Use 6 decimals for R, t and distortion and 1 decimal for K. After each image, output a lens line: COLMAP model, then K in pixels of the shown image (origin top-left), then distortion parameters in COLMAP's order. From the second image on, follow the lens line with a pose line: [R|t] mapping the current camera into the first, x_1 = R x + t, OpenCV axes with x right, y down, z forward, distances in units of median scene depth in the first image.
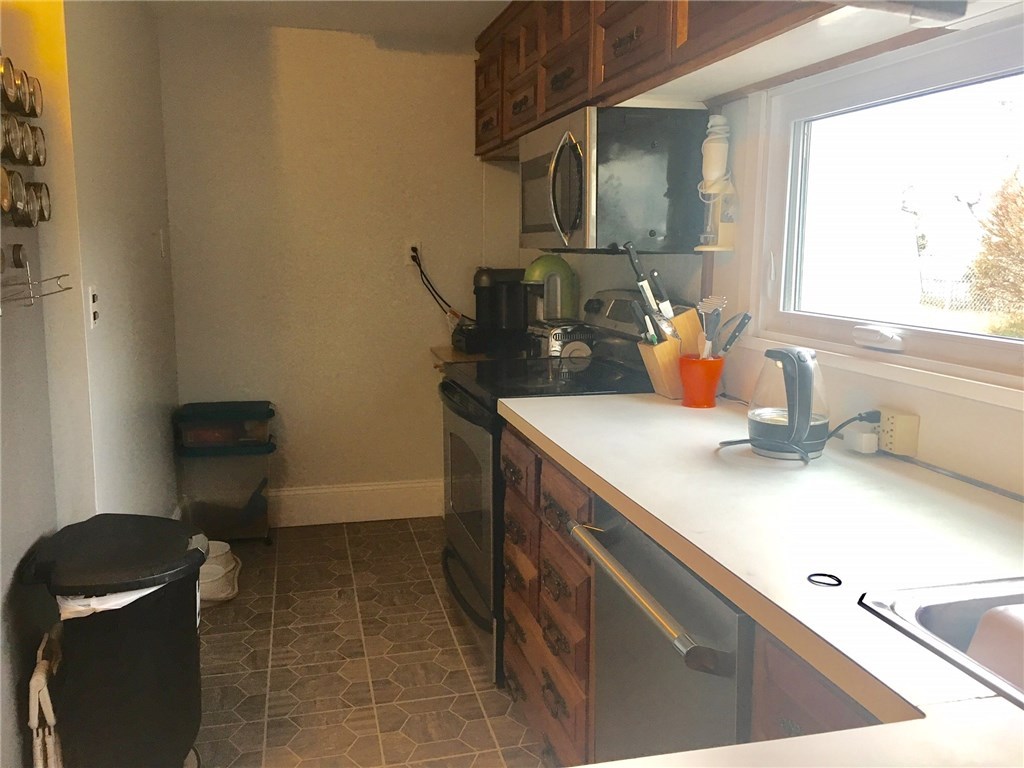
lens RADIAL K [[873.6, 0, 512.0], [0, 873.6, 384.0], [0, 0, 1]] dist [0.079080, -0.106227]
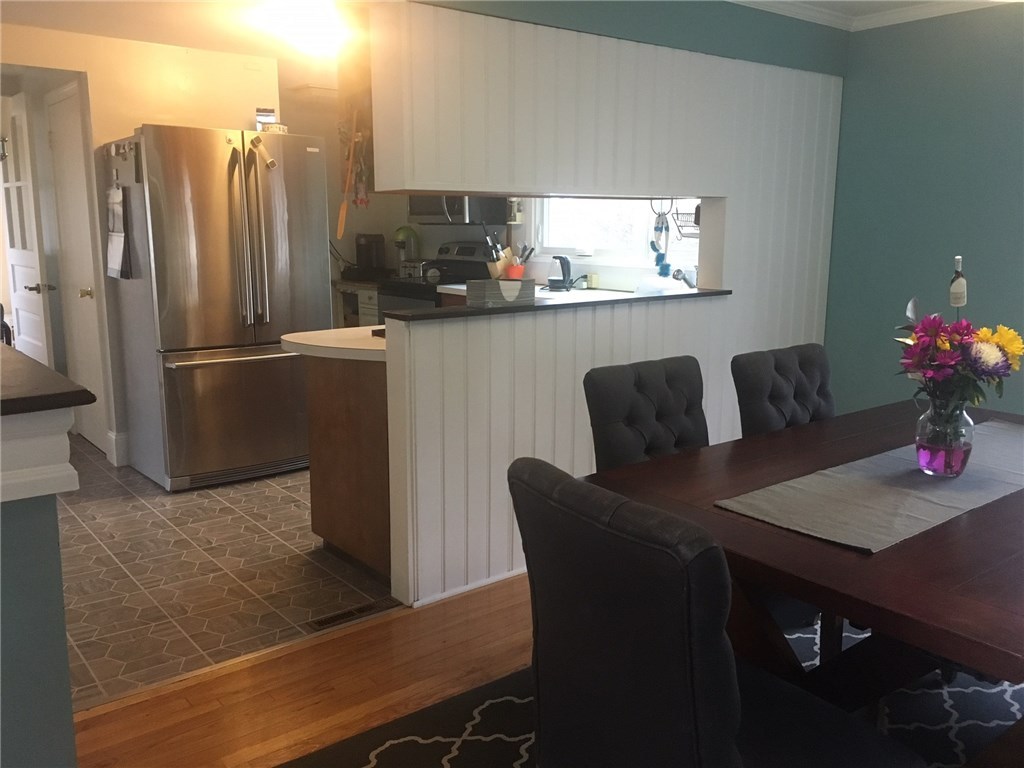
lens RADIAL K [[873.6, 0, 512.0], [0, 873.6, 384.0], [0, 0, 1]] dist [0.079080, -0.106227]
pose [[0.904231, -0.080380, 0.419412, -0.870091], [0.069048, 0.996722, 0.042158, 0.200463], [-0.421426, -0.009161, 0.906817, -1.283674]]
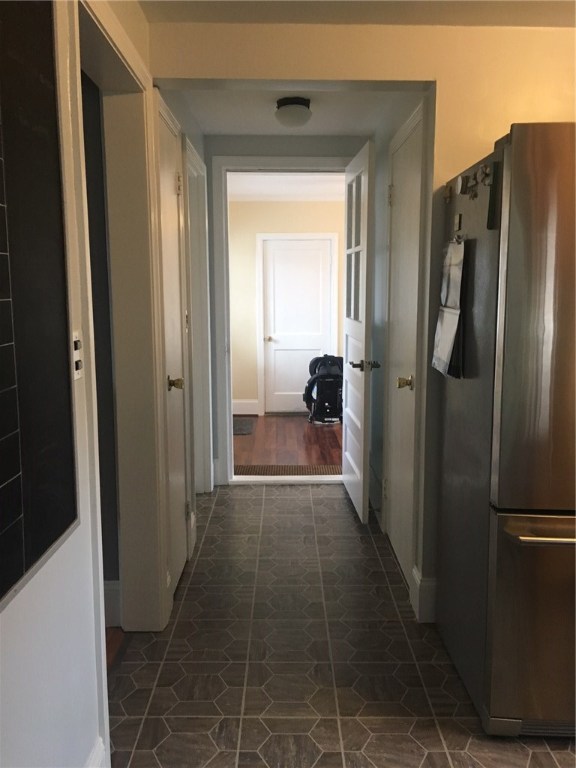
lens RADIAL K [[655.2, 0, 288.0], [0, 655.2, 384.0], [0, 0, 1]] dist [0.079080, -0.106227]
pose [[0.975485, 0.021714, -0.218993, -0.723337], [-0.023127, 0.999725, -0.003892, -0.507940], [0.218848, 0.008861, 0.975719, 2.961760]]
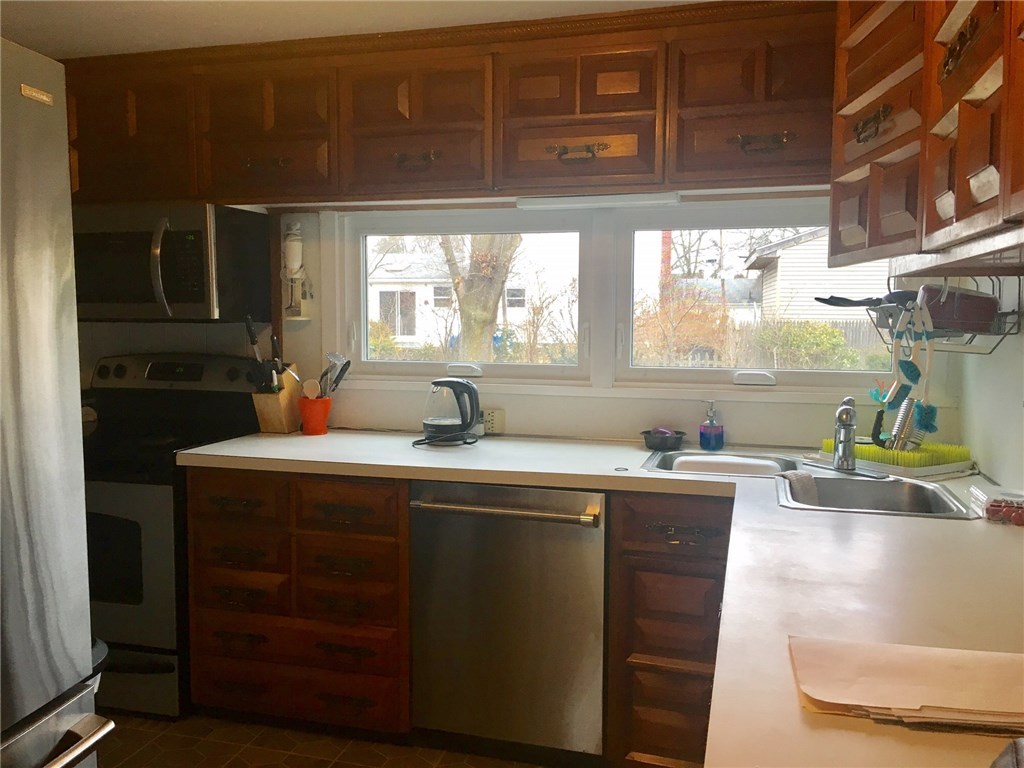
lens RADIAL K [[873.6, 0, 512.0], [0, 873.6, 384.0], [0, 0, 1]] dist [0.079080, -0.106227]
pose [[0.485400, -0.076042, 0.870979, -0.792516], [0.136122, 0.990635, 0.010627, -0.024096], [-0.863630, 0.113401, 0.491205, 0.066779]]
